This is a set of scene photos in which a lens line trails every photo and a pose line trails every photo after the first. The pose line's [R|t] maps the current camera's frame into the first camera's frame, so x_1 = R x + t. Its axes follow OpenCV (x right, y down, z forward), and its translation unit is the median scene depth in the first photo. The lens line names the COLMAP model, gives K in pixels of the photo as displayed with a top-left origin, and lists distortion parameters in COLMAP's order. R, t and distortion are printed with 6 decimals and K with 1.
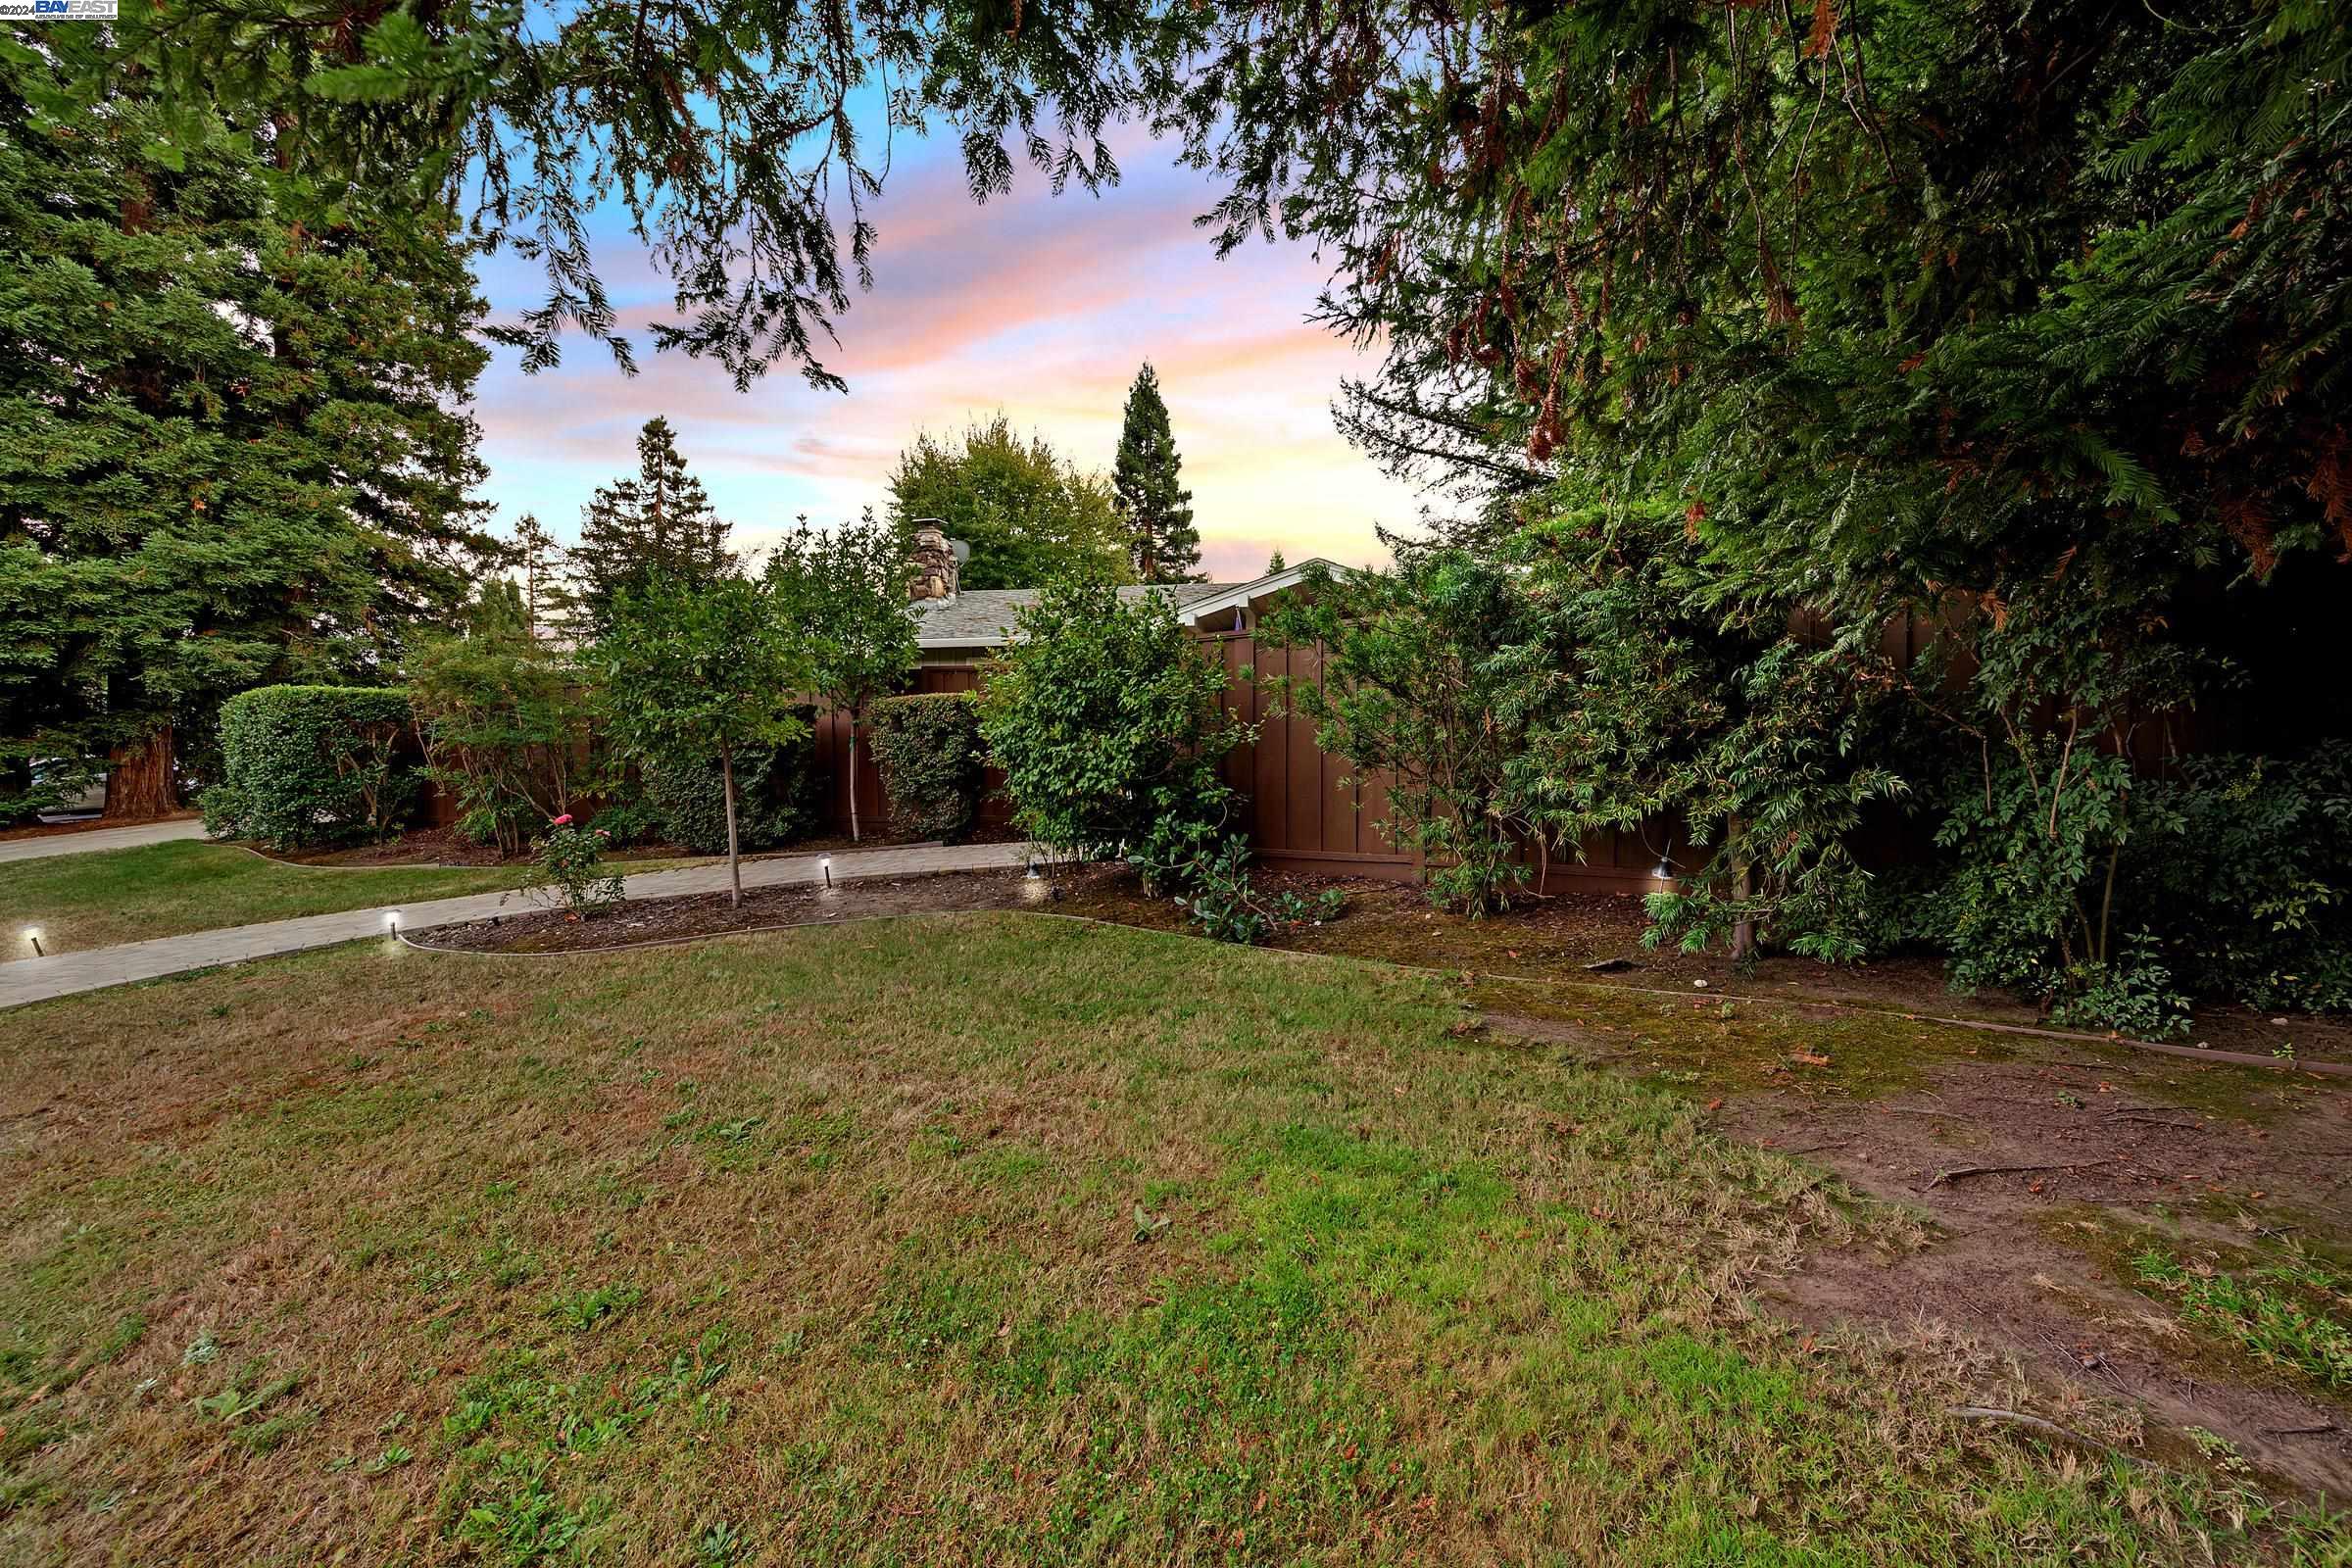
lens RADIAL K [[938.3, 0, 1184.1], [0, 938.3, 776.7], [0, 0, 1]] dist [-0.005149, 0.000146]
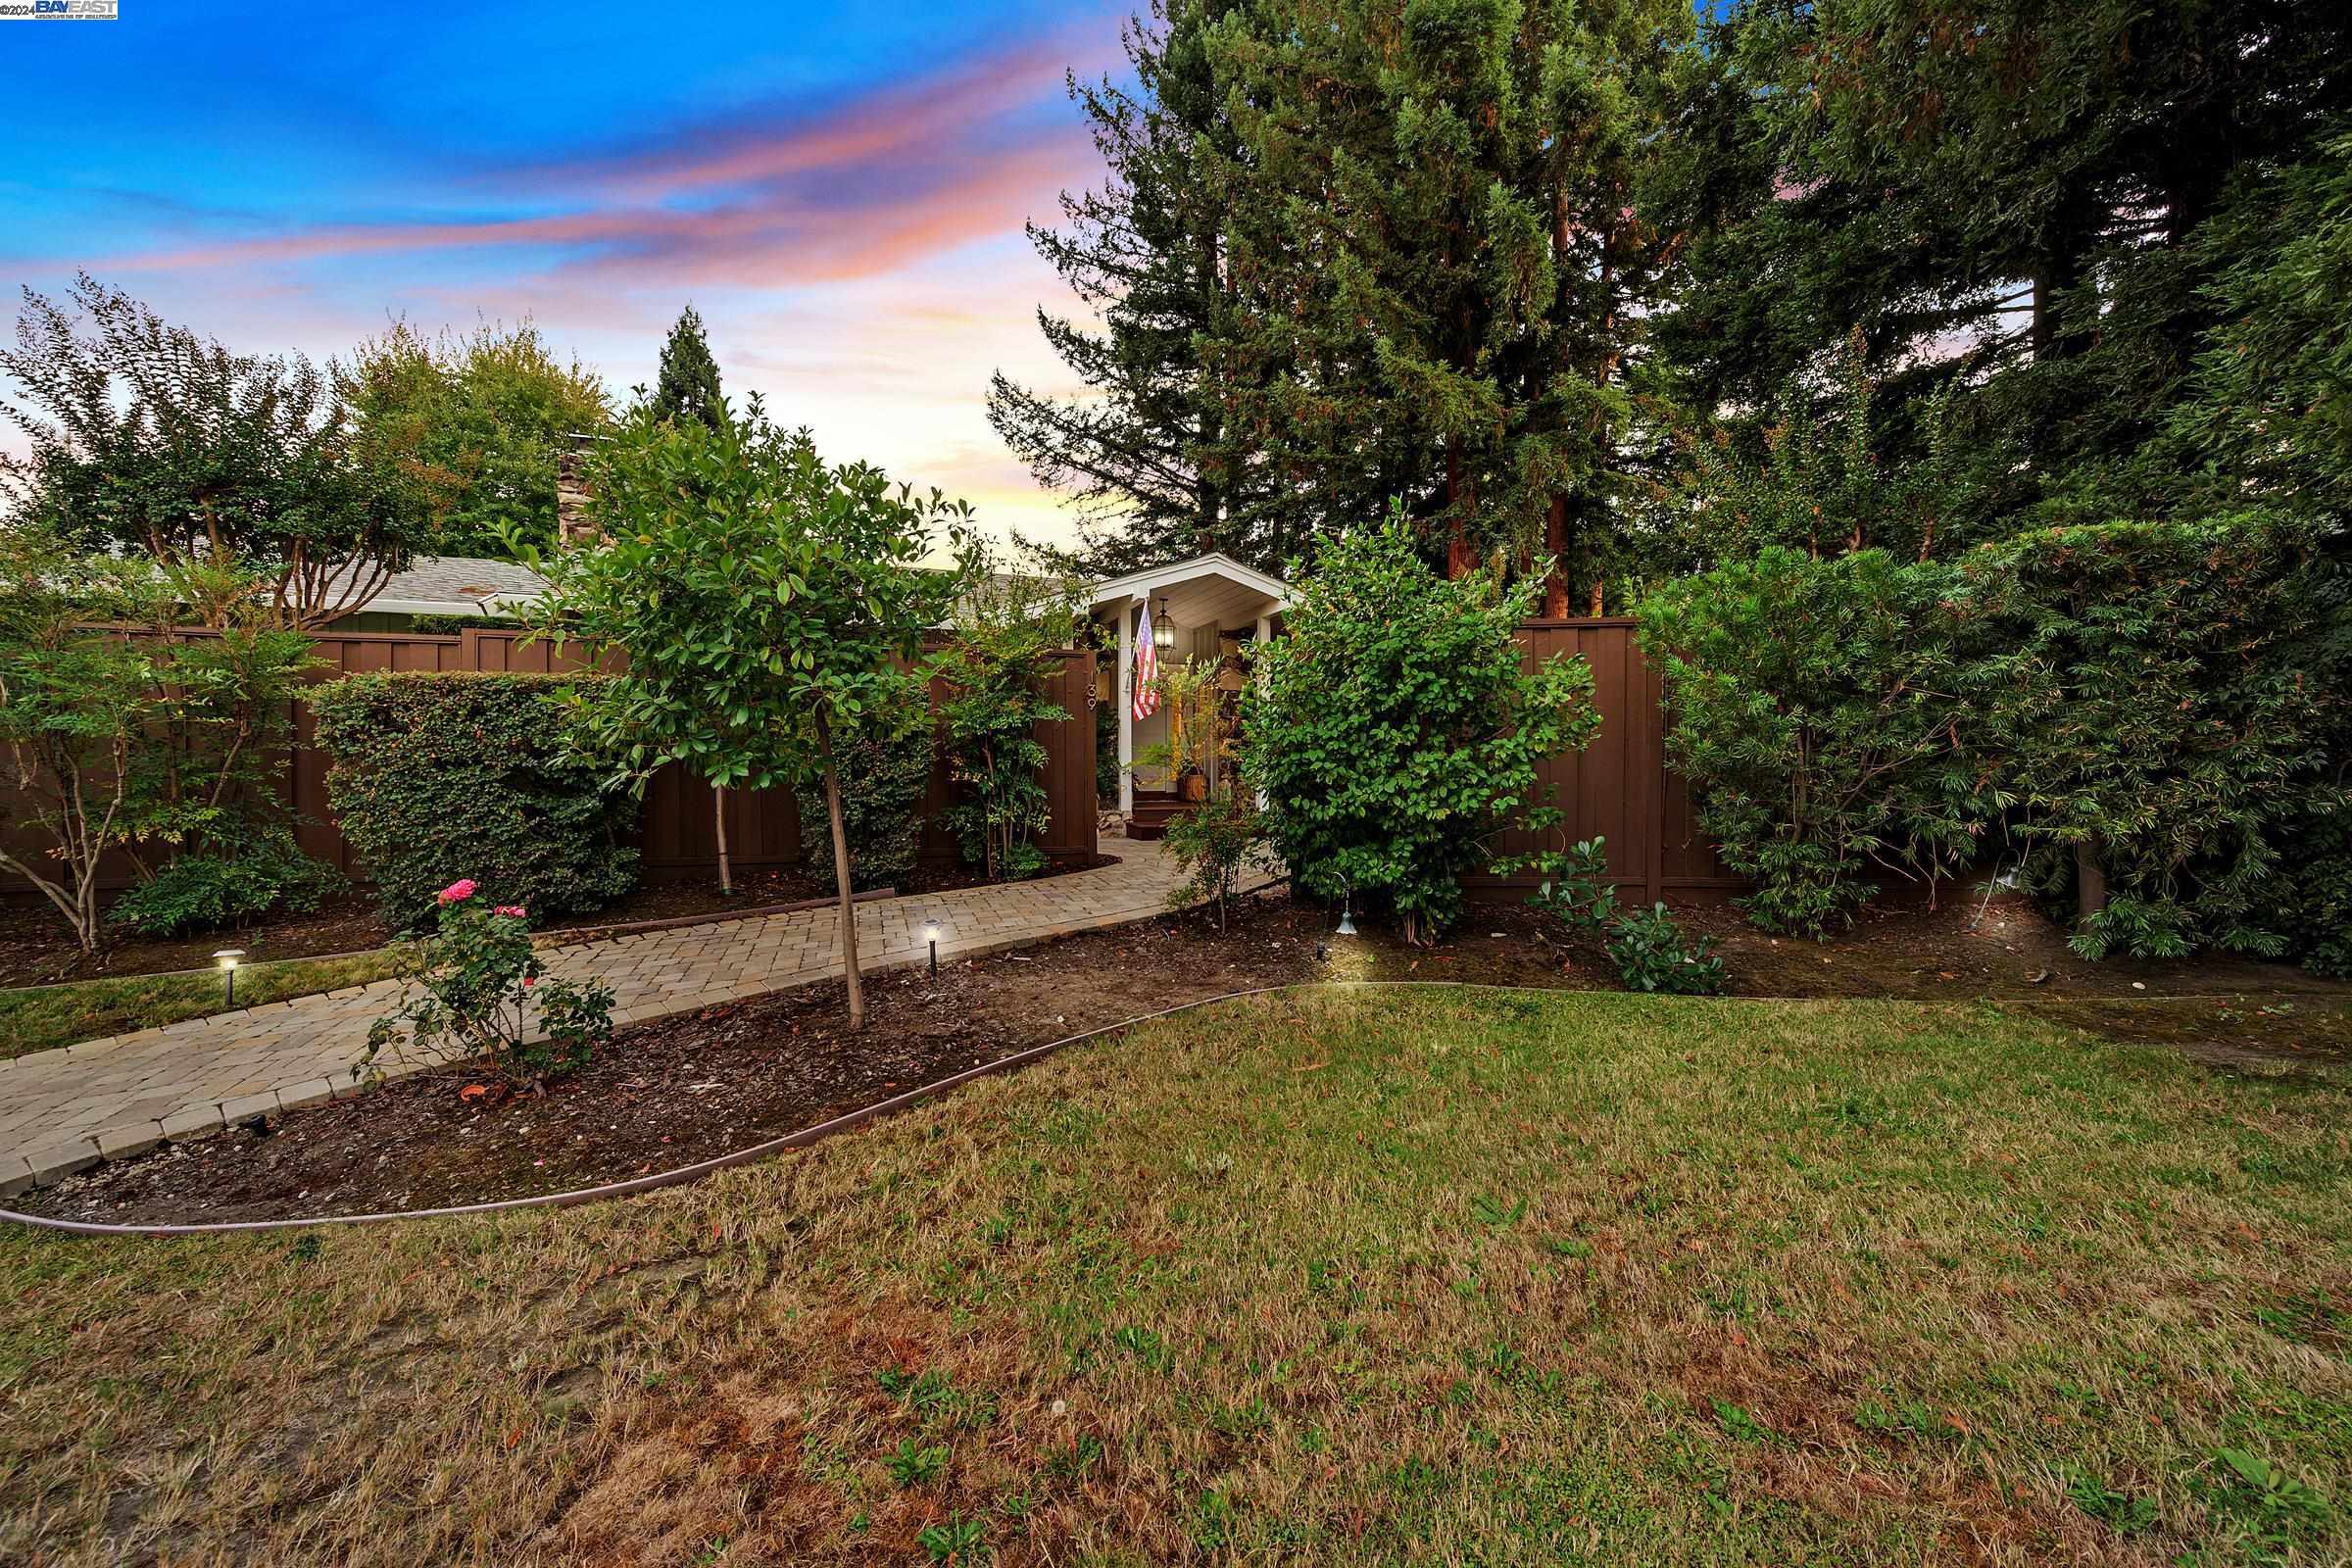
lens RADIAL K [[938.3, 0, 1184.1], [0, 938.3, 776.7], [0, 0, 1]] dist [-0.005149, 0.000146]
pose [[0.868077, 0.001089, 0.496428, -0.132353], [0.007036, 0.999870, -0.014496, -0.000806], [-0.496380, 0.016076, 0.867957, 0.088504]]
